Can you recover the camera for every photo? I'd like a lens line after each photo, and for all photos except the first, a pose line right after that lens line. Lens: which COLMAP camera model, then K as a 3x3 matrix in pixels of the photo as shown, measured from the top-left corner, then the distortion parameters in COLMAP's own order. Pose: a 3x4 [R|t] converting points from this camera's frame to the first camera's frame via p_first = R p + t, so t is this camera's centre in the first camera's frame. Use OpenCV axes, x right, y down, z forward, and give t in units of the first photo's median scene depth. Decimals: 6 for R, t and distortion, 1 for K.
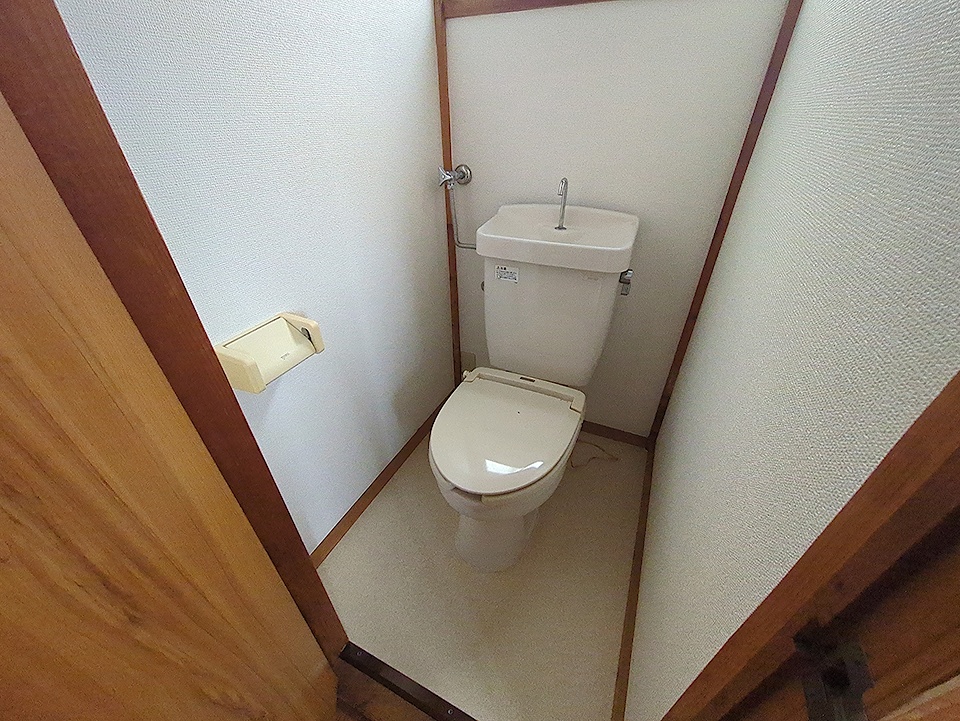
lens RADIAL K [[377.3, 0, 484.6], [0, 377.3, 359.2], [0, 0, 1]] dist [-0.002331, 0.000061]
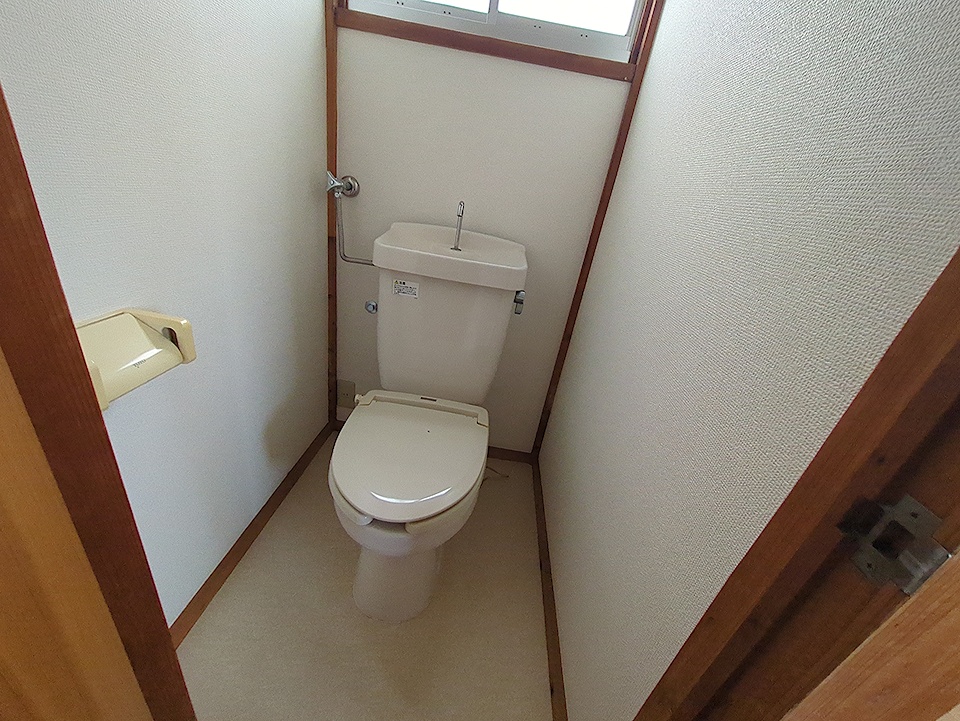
lens RADIAL K [[377.3, 0, 481.1], [0, 377.3, 361.3], [0, 0, 1]] dist [-0.002331, 0.000061]
pose [[0.919671, -0.011855, 0.392511, -0.145130], [0.055461, 0.993446, -0.099942, 0.064521], [-0.388754, 0.113683, 0.914301, 0.067565]]
